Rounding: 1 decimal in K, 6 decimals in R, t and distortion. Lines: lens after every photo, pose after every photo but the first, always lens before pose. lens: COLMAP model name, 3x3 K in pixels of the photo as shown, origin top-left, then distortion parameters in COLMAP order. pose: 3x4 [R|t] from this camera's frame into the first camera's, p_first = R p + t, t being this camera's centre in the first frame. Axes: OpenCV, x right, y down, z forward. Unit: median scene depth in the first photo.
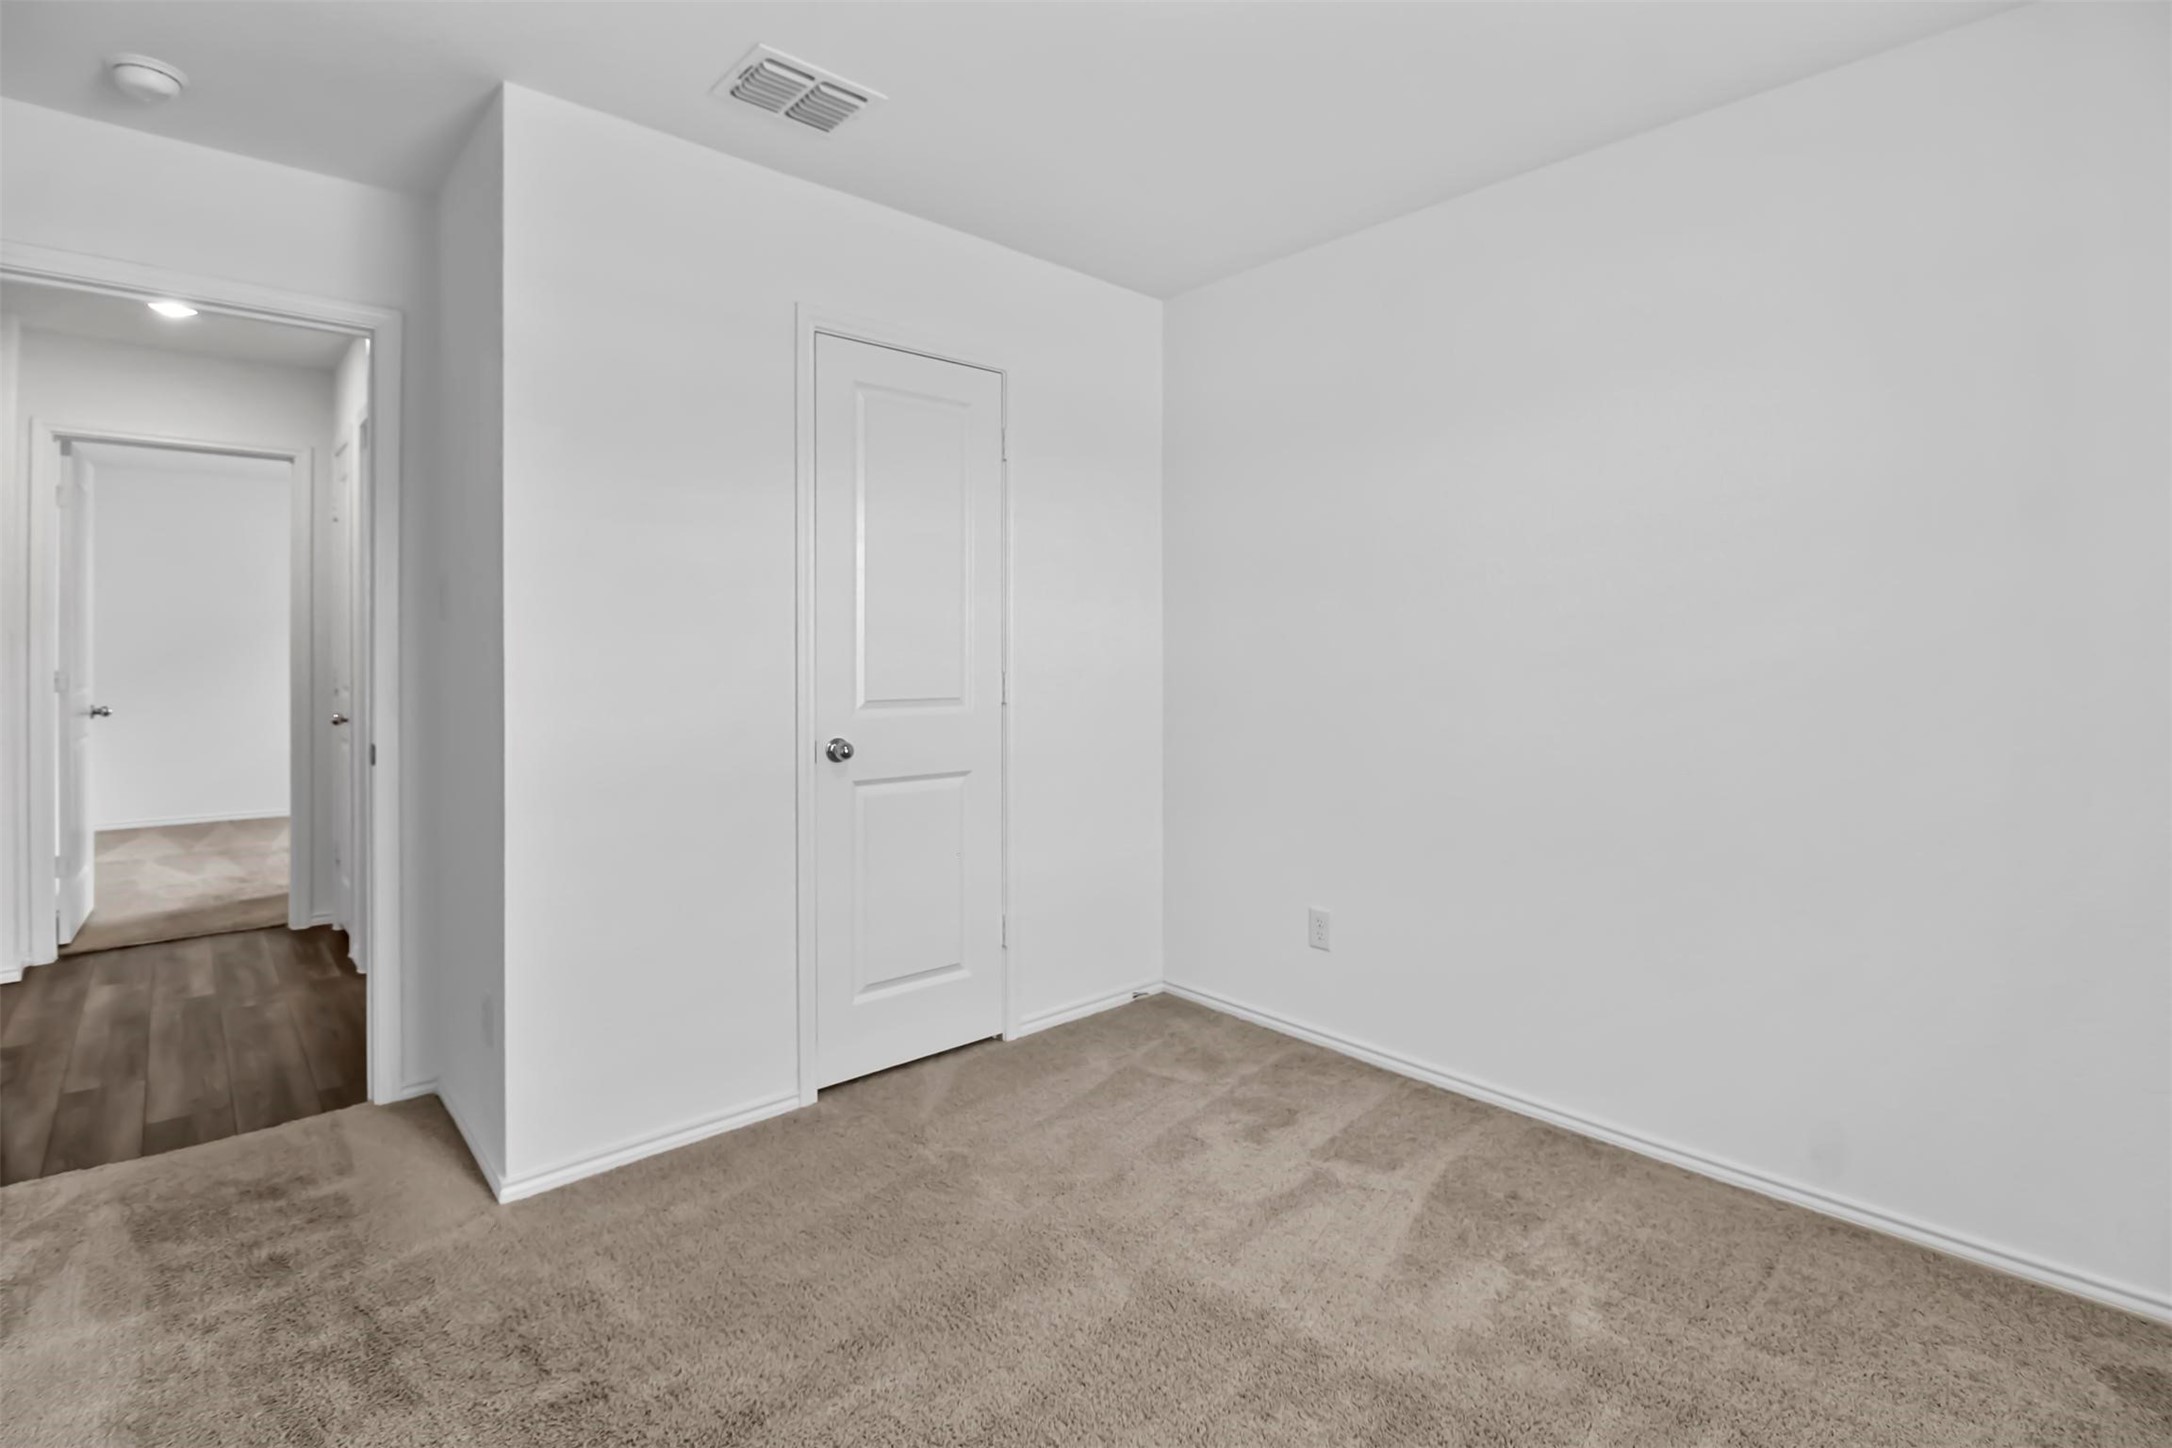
lens RADIAL K [[1045.1, 0, 1090.6], [0, 1045.1, 650.6], [0, 0, 1]] dist [-0.019484, -0.000991]
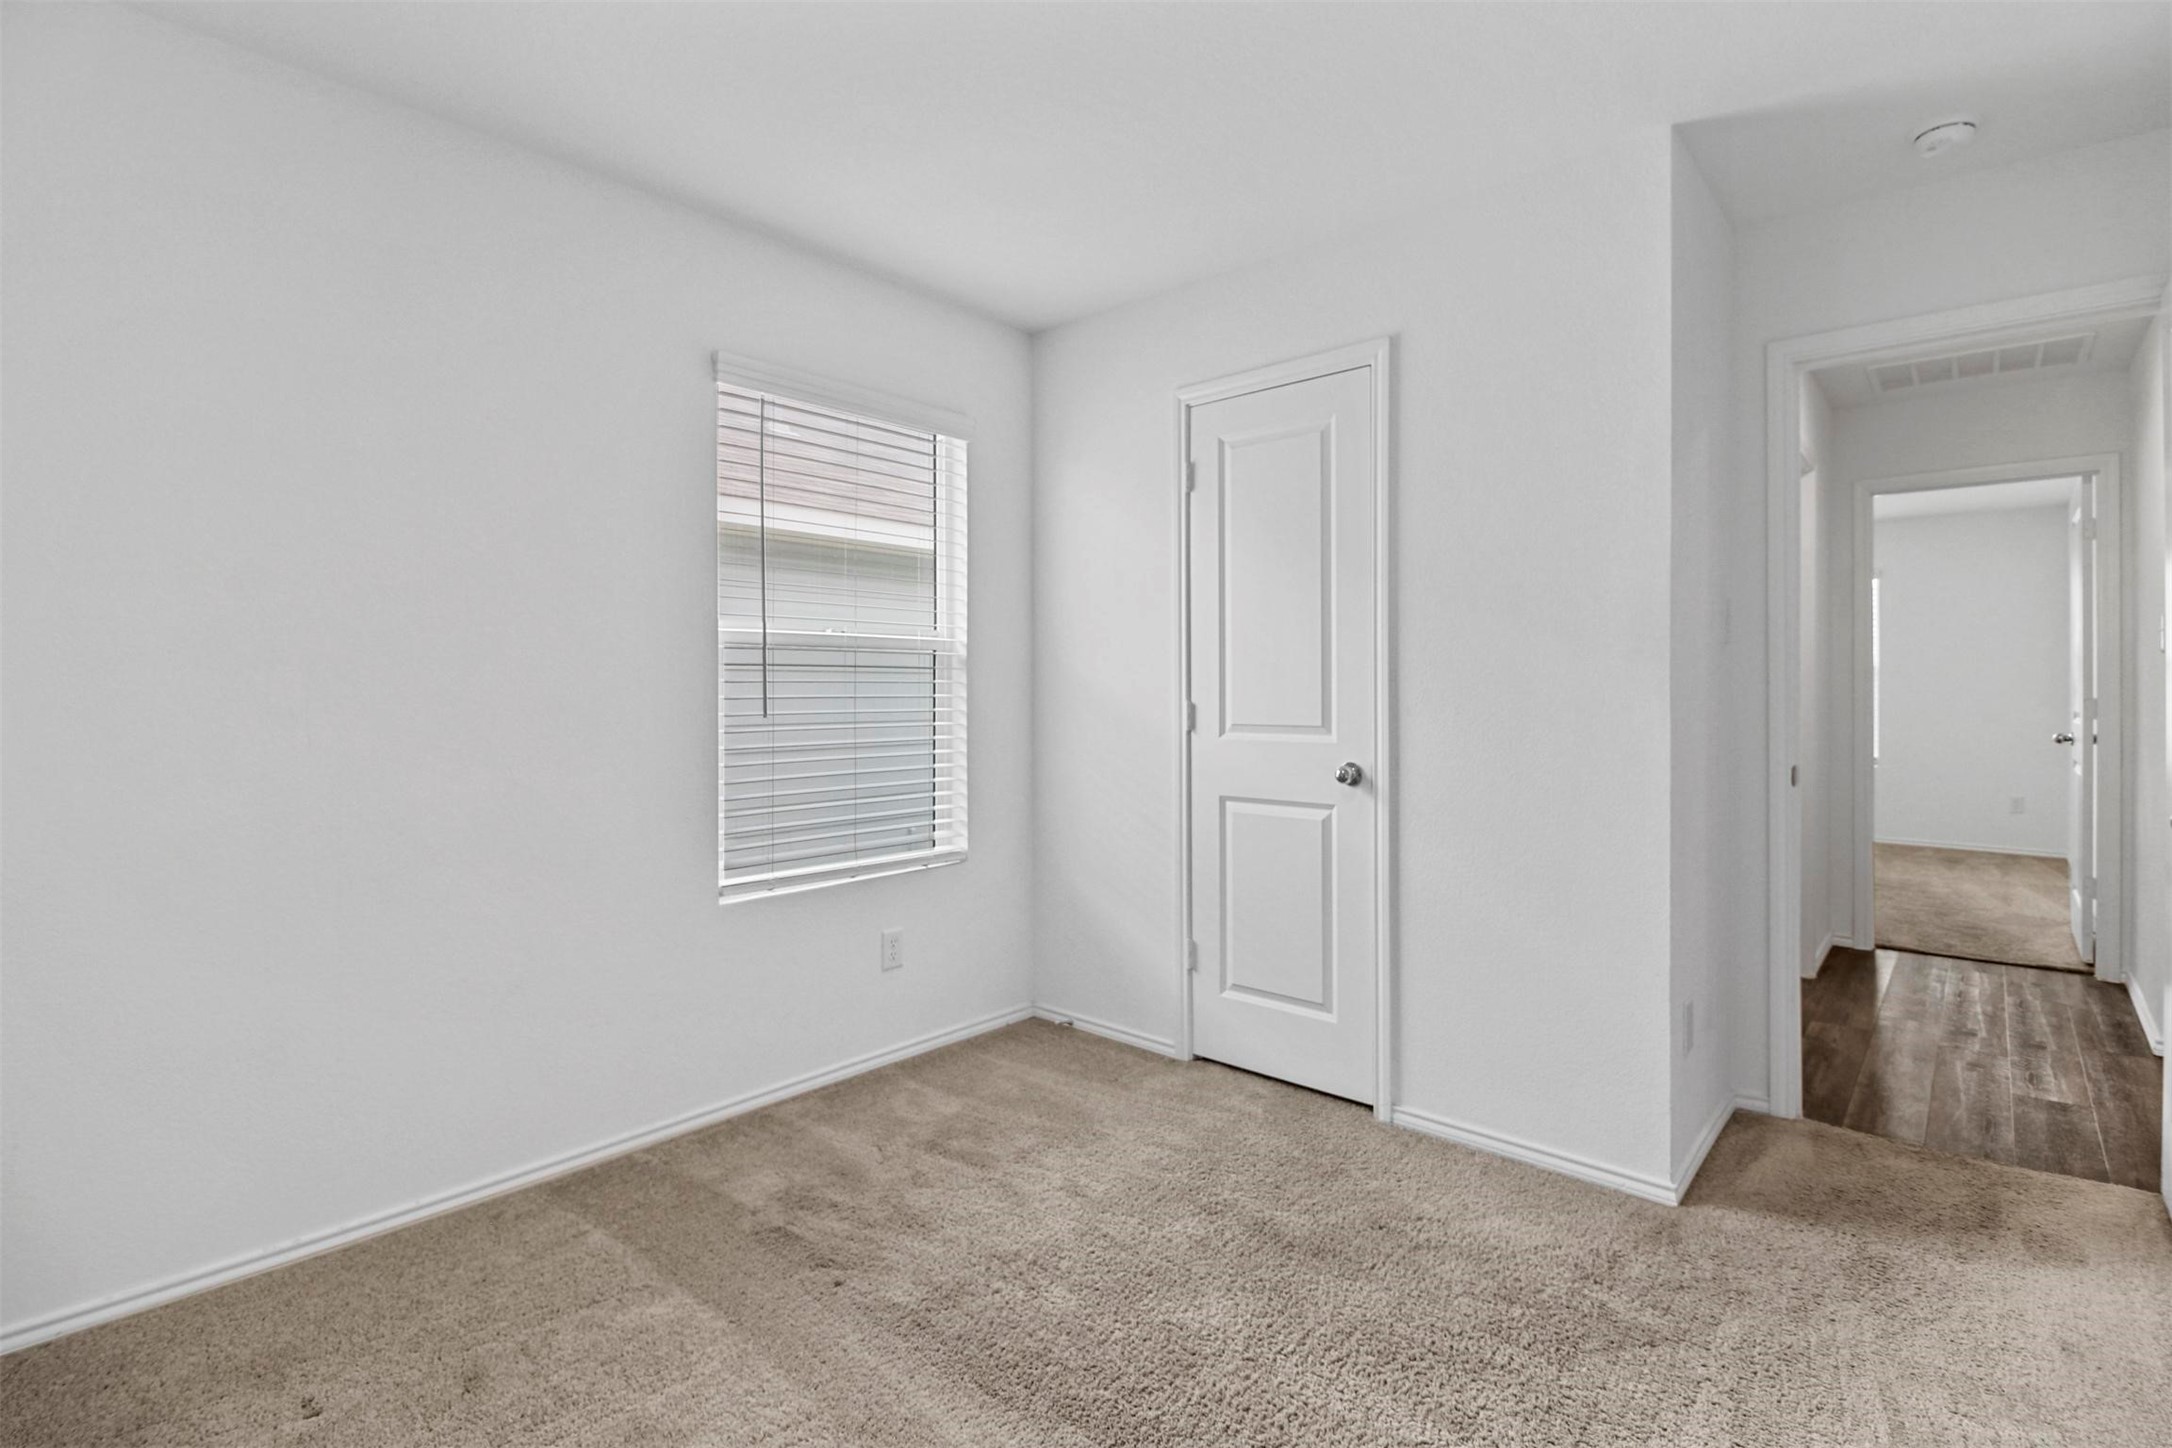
lens RADIAL K [[1004.0, 0, 1100.8], [0, 1004.0, 692.2], [0, 0, 1]] dist [-0.003512, -0.000488]
pose [[0.119702, 0.005126, -0.992797, 0.866164], [0.003762, 0.999977, 0.005617, 0.008906], [0.992803, -0.004407, 0.119680, 0.782104]]
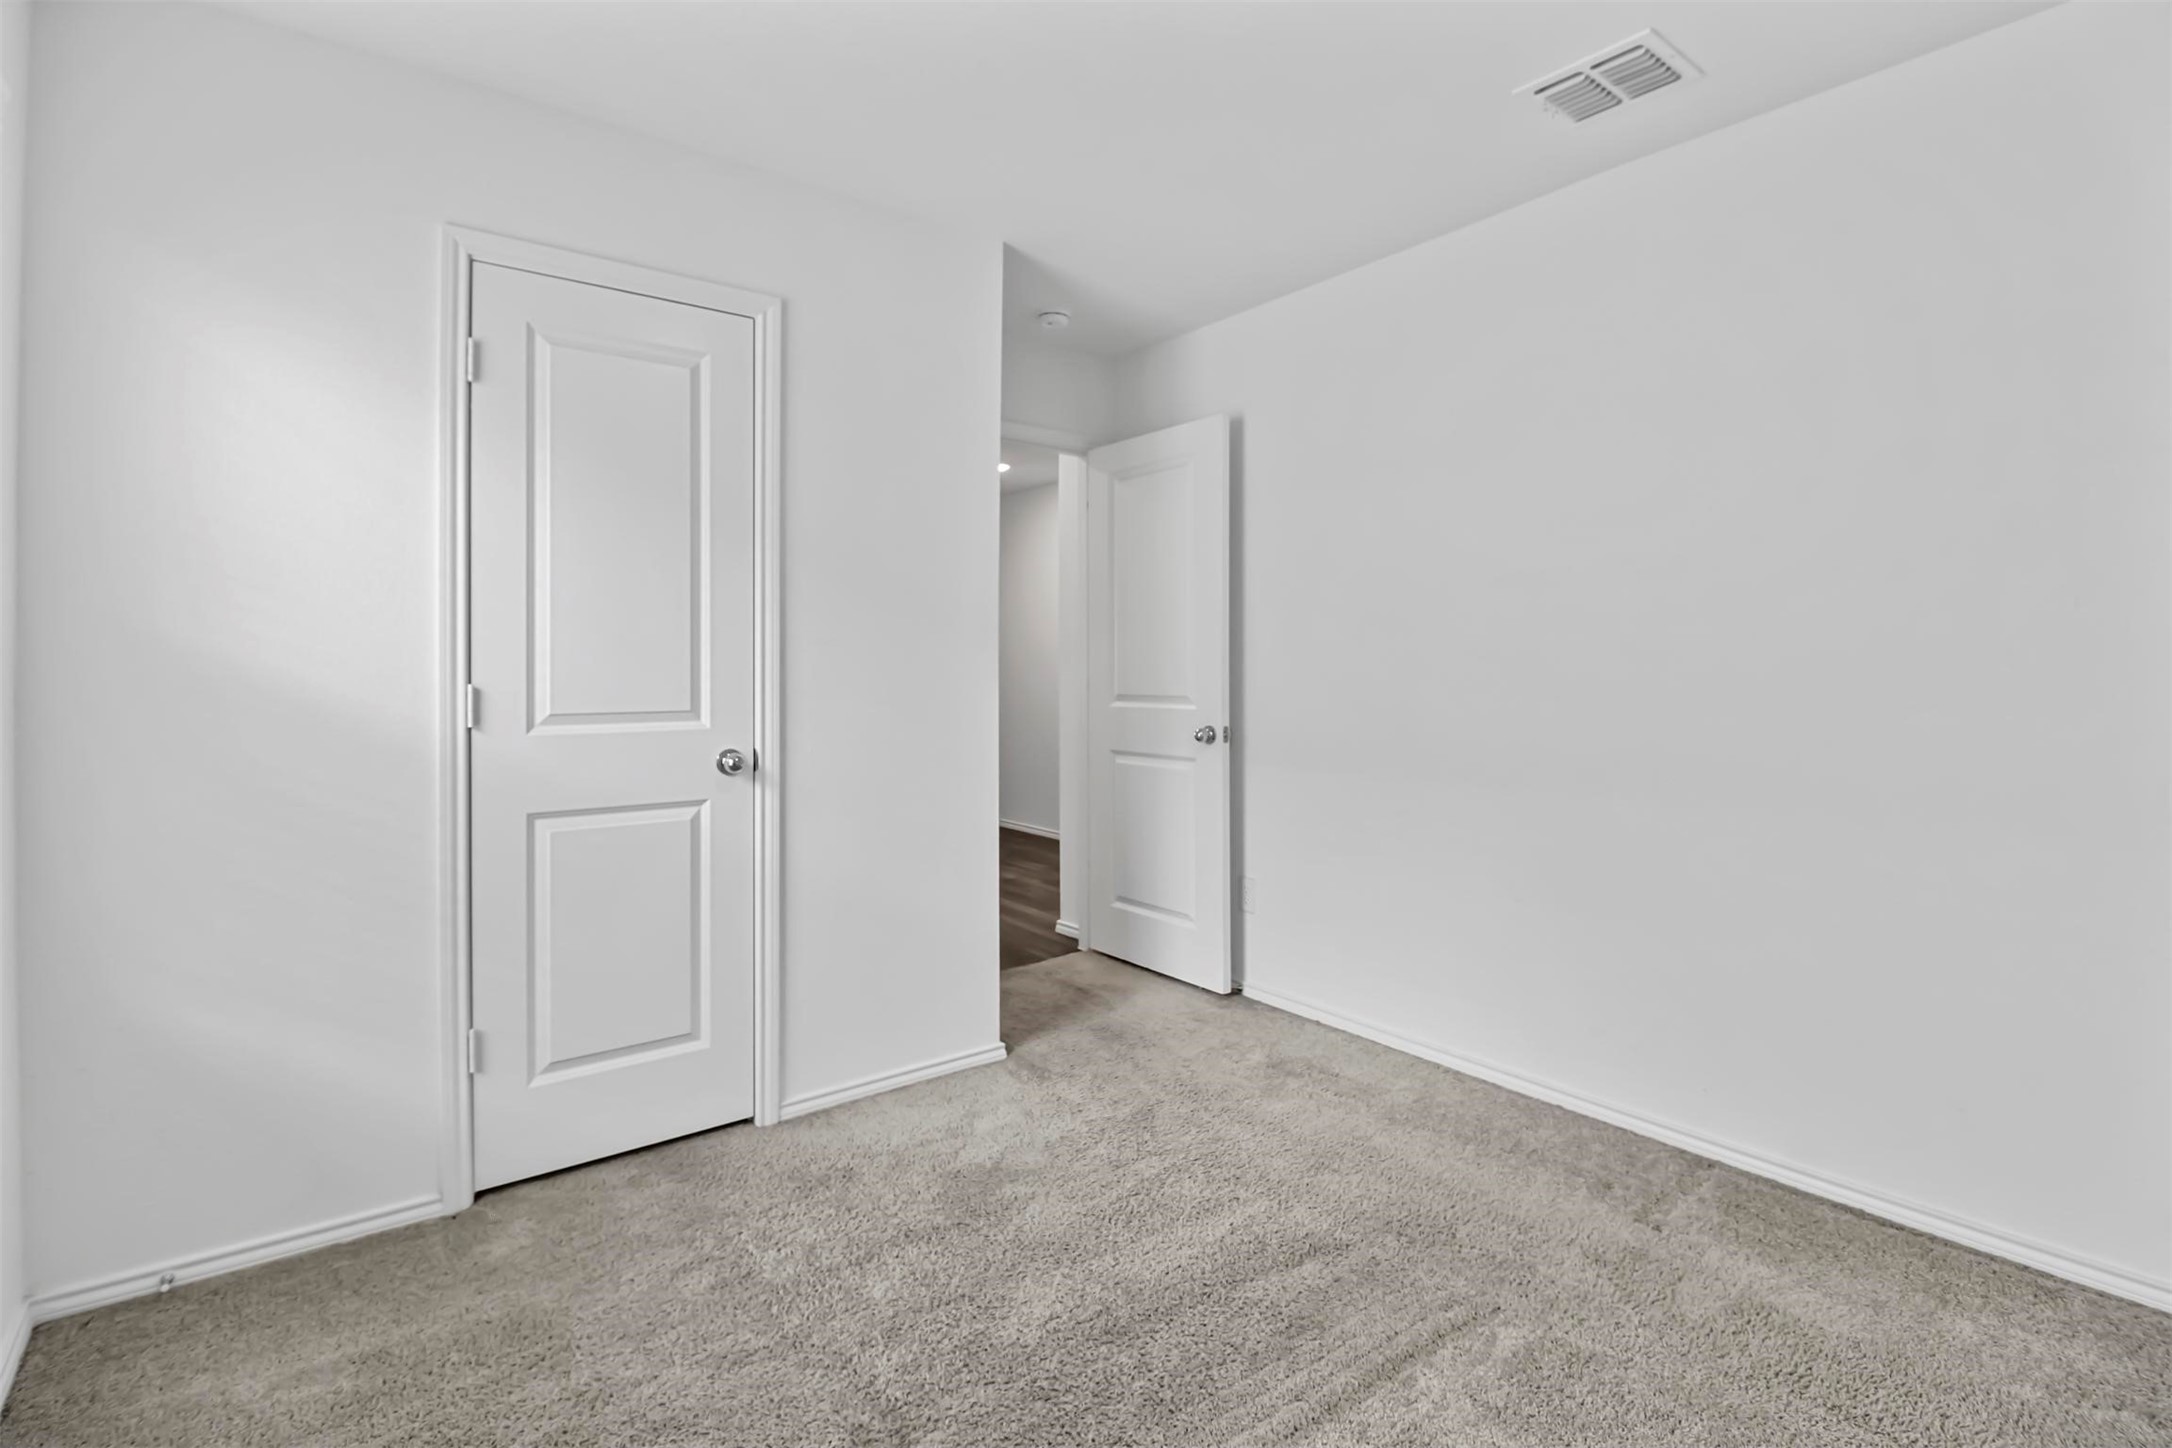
lens RADIAL K [[978.2, 0, 1121.9], [0, 978.2, 672.0], [0, 0, 1]] dist [-0.001431, -0.010692]
pose [[0.997117, 0.001151, -0.075869, 0.308085], [-0.000519, 0.999965, 0.008349, 0.008853], [0.075876, -0.008285, 0.997083, 0.290609]]
